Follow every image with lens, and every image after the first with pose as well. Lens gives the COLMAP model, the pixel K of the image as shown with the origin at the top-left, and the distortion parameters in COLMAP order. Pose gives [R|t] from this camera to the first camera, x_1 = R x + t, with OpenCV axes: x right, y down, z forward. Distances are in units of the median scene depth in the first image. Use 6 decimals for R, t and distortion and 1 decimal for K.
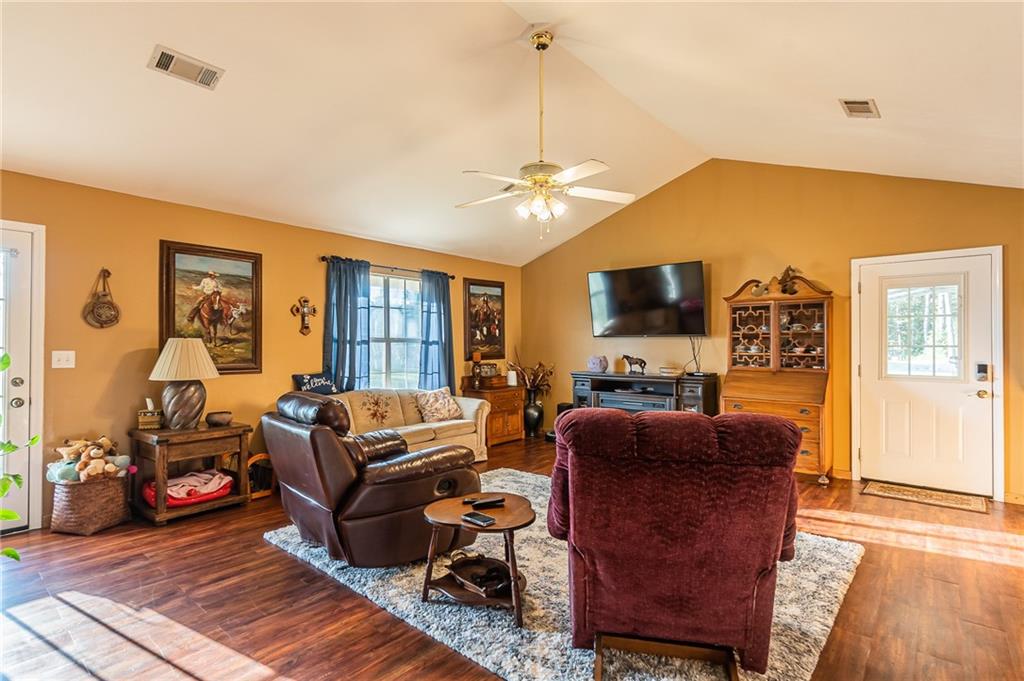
lens RADIAL K [[501.1, 0, 512.0], [0, 501.1, 340.5], [0, 0, 1]] dist [0.000209, 0.000008]
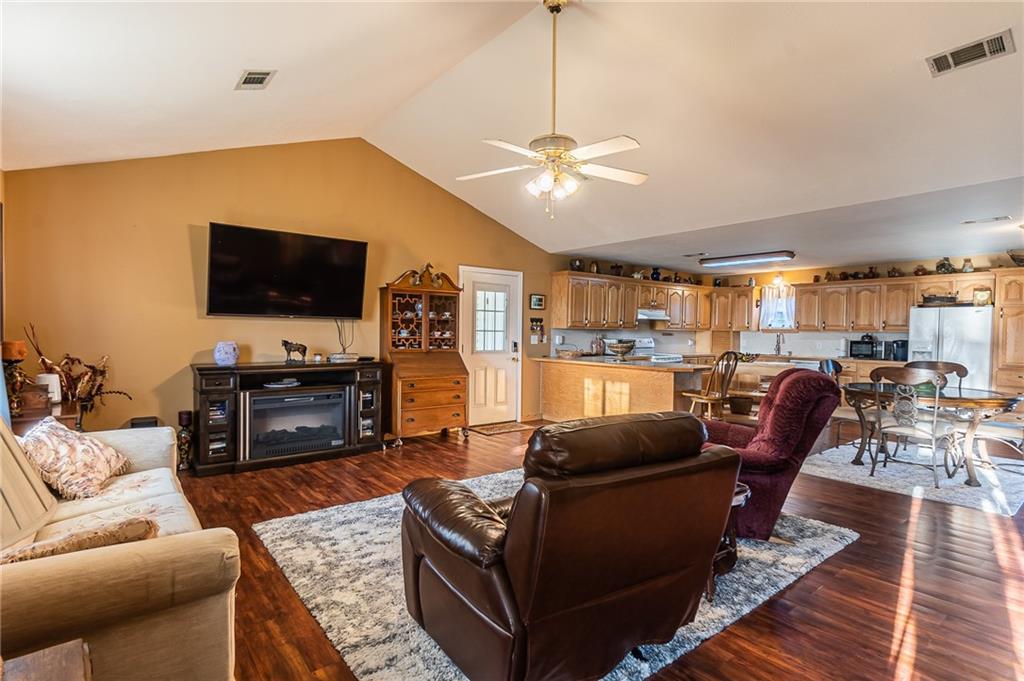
lens RADIAL K [[501.1, 0, 512.0], [0, 501.1, 340.5], [0, 0, 1]] dist [0.000209, 0.000008]
pose [[0.187969, -0.017151, 0.982025, -0.561158], [-0.022784, 0.999502, 0.021817, 0.004629], [-0.981911, -0.026475, 0.187485, 0.570617]]
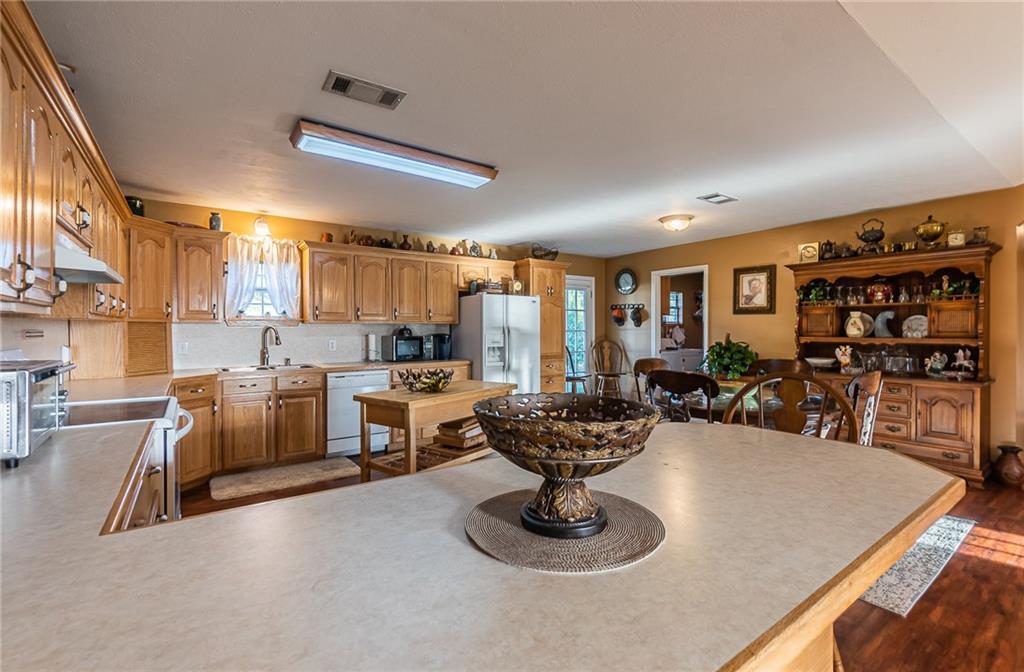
lens RADIAL K [[450.3, 0, 512.0], [0, 450.3, 336.0], [0, 0, 1]] dist [-0.000855, -0.000175]
pose [[-0.970302, -0.005279, 0.241838, 0.677231], [-0.002816, 0.999941, 0.010529, 0.003185], [-0.241879, 0.009535, -0.970259, 0.707119]]
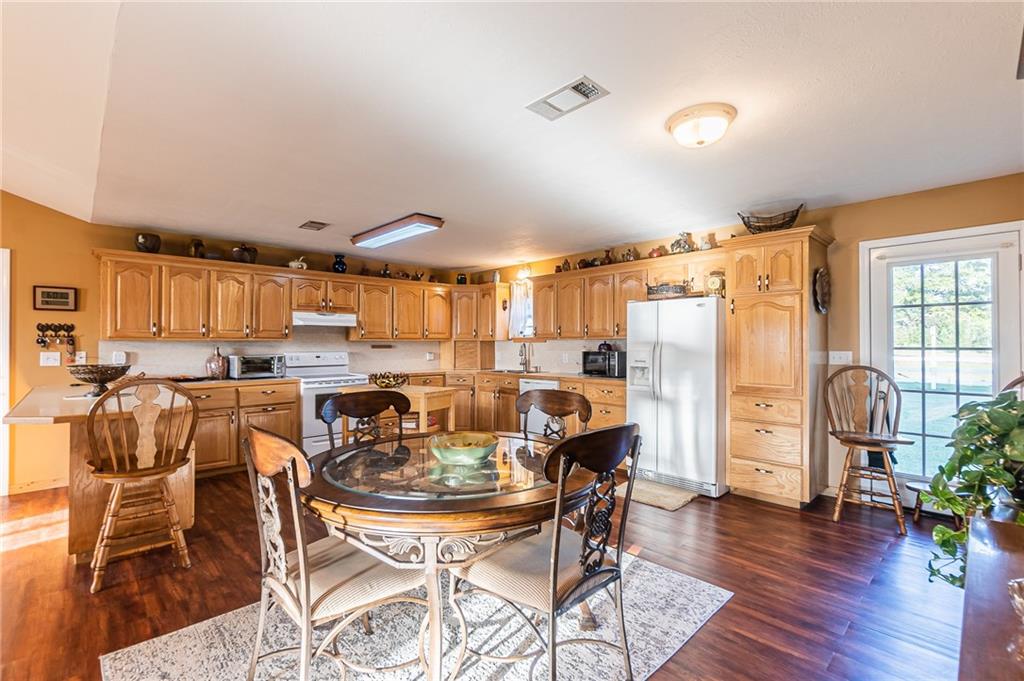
lens RADIAL K [[462.3, 0, 512.0], [0, 462.3, 340.5], [0, 0, 1]] dist [0.000652, -0.000876]
pose [[0.105263, 0.008646, 0.994407, 0.108945], [-0.007285, 0.999942, -0.007923, -0.000226], [-0.994418, -0.006410, 0.105320, -0.111847]]
